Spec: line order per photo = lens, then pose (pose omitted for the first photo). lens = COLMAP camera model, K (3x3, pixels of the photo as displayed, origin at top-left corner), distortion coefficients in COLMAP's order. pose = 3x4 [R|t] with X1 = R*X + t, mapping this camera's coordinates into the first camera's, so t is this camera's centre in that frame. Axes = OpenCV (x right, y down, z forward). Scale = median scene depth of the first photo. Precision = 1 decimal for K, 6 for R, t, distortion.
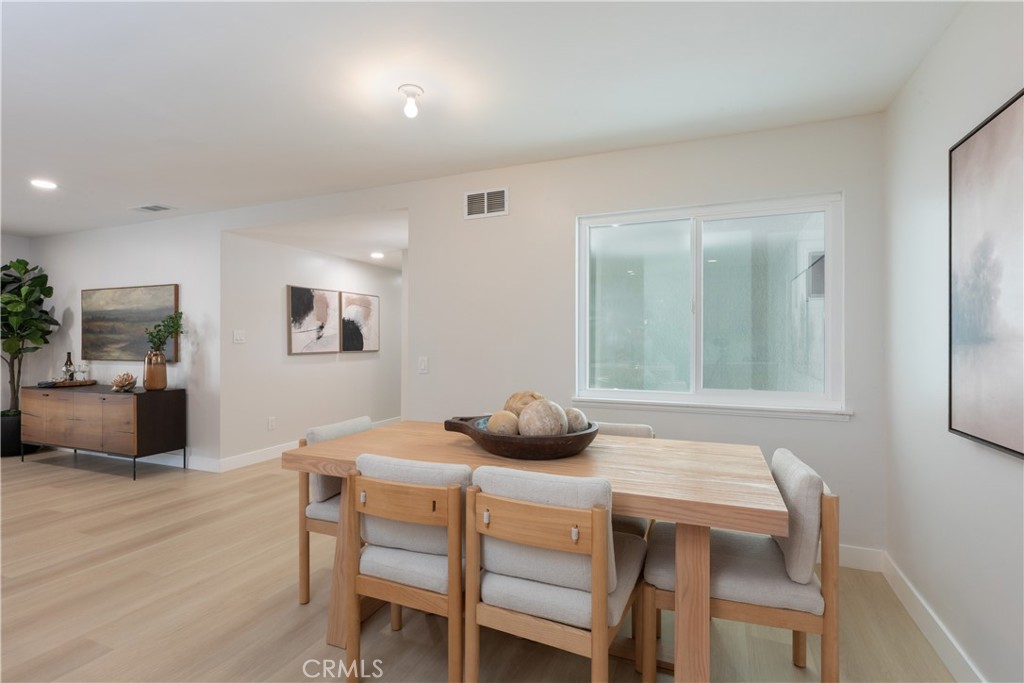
lens RADIAL K [[486.5, 0, 507.5], [0, 486.5, 343.5], [0, 0, 1]] dist [0.000141, -0.001823]
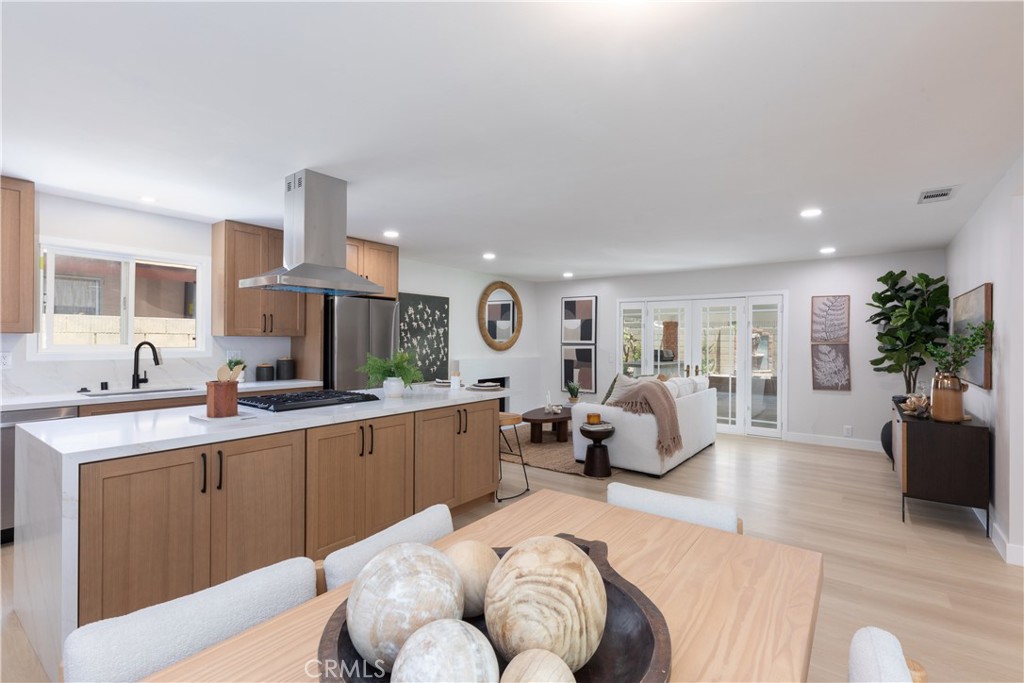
lens RADIAL K [[461.0, 0, 505.8], [0, 461.0, 340.8], [0, 0, 1]] dist [-0.001065, -0.000200]
pose [[-0.268172, 0.000692, -0.963371, 0.170941], [-0.010846, 0.999934, 0.003737, -0.029401], [0.963310, 0.011451, -0.268147, 0.482844]]
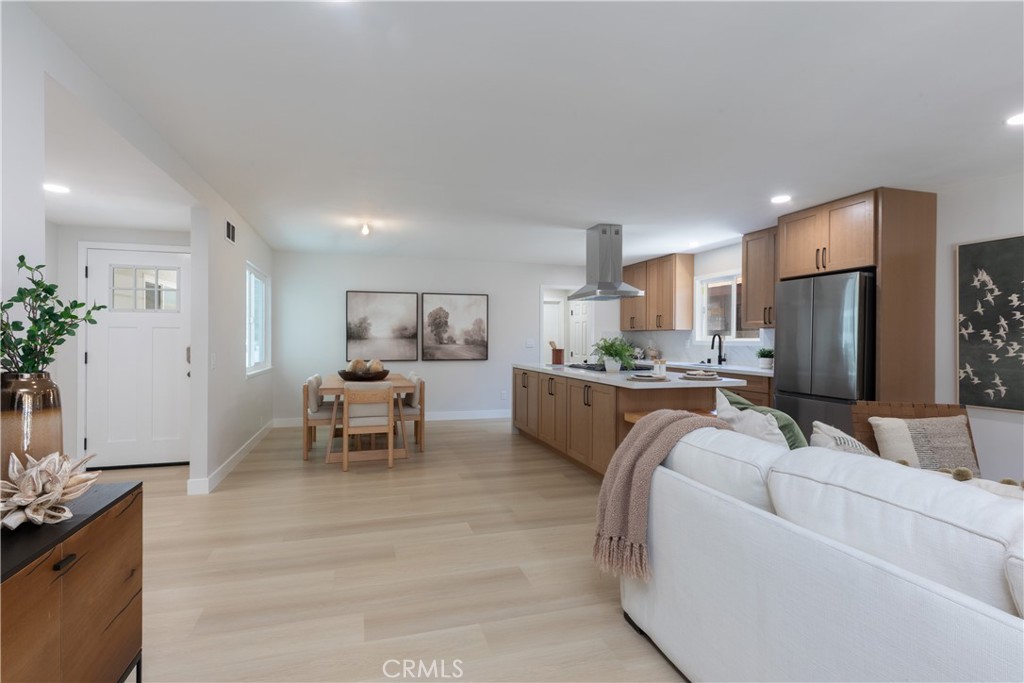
lens RADIAL K [[486.5, 0, 499.9], [0, 486.5, 340.7], [0, 0, 1]] dist [0.000141, -0.001823]
pose [[-0.618027, -0.005600, 0.786137, -1.086091], [-0.001662, 0.999982, 0.005816, -0.005814], [-0.786155, 0.002288, -0.618025, 0.896431]]
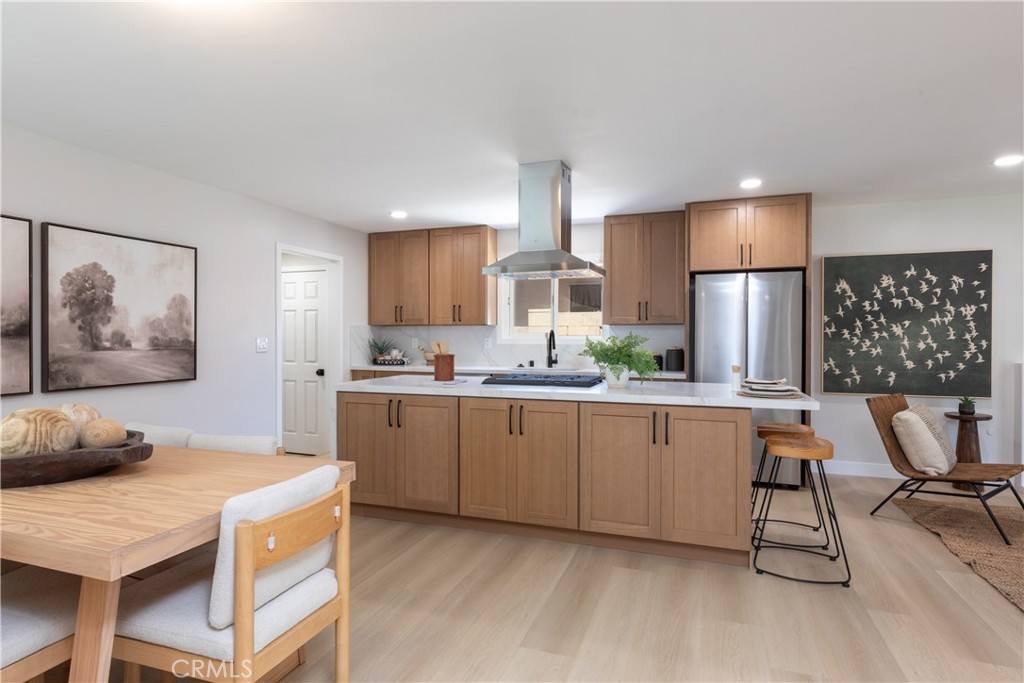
lens RADIAL K [[548.5, 0, 503.4], [0, 548.5, 337.6], [0, 0, 1]] dist [0.000659, -0.001474]
pose [[-0.999427, -0.002130, -0.033790, -0.290570], [-0.002270, 0.999989, 0.004098, -0.006786], [0.033781, 0.004172, -0.999421, 0.843862]]
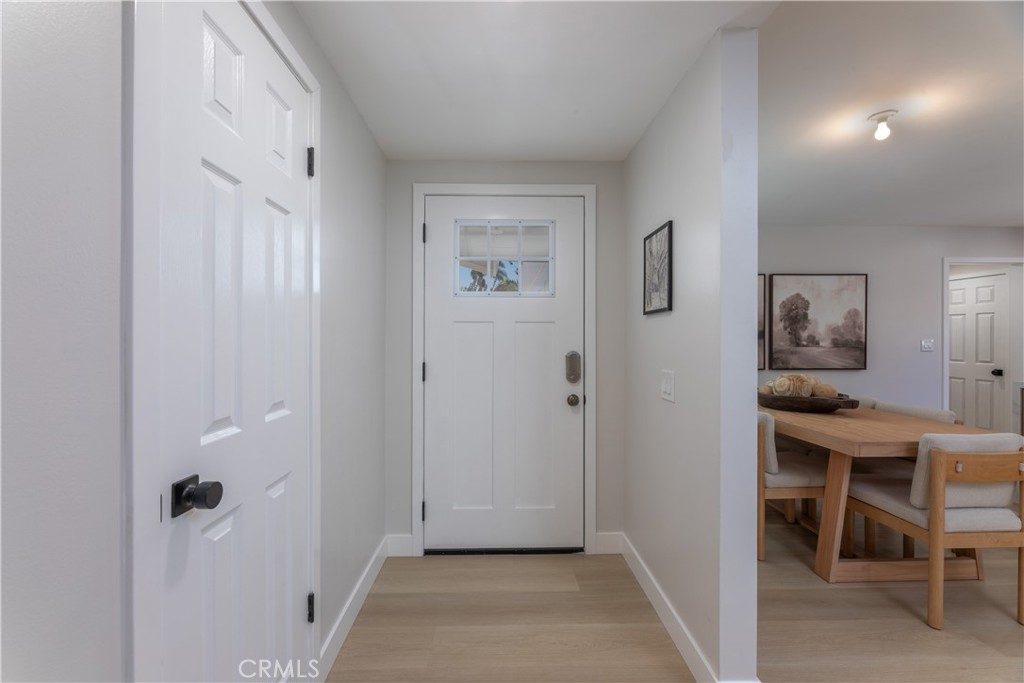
lens RADIAL K [[413.7, 0, 501.0], [0, 413.7, 340.0], [0, 0, 1]] dist [0.002953, -0.001610]
pose [[-0.399800, -0.008771, 0.916561, -0.346448], [0.000285, 0.999953, 0.009694, -0.008853], [-0.916602, 0.004137, -0.399778, 1.057448]]
